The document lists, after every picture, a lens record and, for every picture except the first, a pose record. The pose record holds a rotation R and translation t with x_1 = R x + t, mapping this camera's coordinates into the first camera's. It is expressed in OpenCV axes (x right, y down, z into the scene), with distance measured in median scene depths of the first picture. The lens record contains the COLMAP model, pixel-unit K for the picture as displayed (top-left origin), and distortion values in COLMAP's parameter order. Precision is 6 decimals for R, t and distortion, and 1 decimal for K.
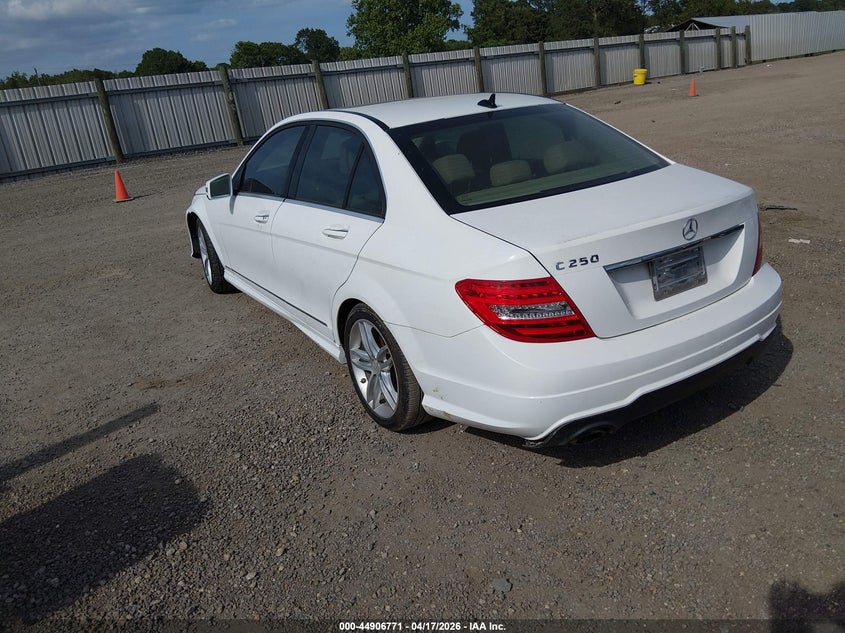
lens RADIAL K [[668.1, 0, 417.5], [0, 668.1, 318.7], [0, 0, 1]] dist [0.002447, -0.007570]
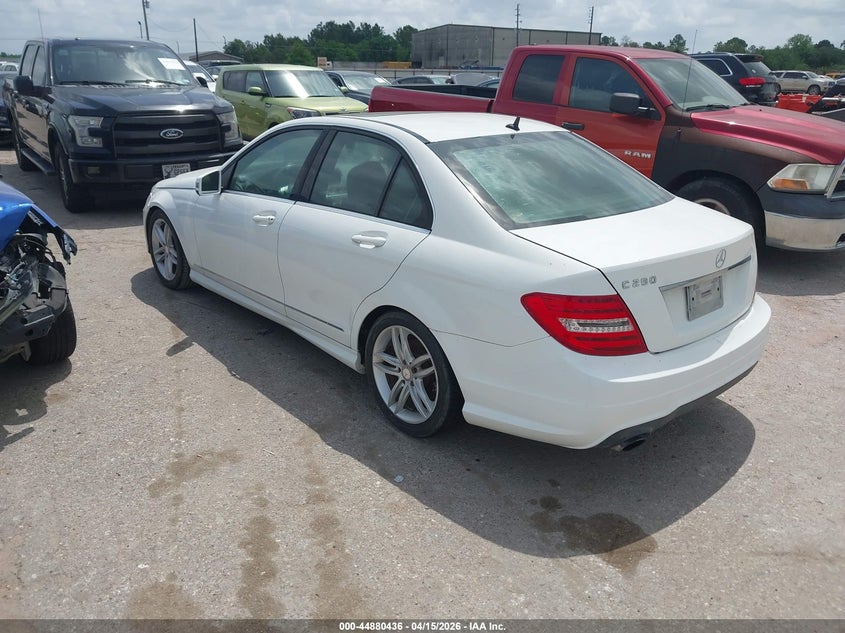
lens RADIAL K [[668.1, 0, 417.5], [0, 668.1, 318.7], [0, 0, 1]] dist [0.002447, -0.007570]
pose [[0.977972, 0.043447, 0.204166, -0.276921], [-0.039416, 0.998940, -0.023770, 0.012590], [-0.204982, 0.015199, 0.978648, 0.004701]]
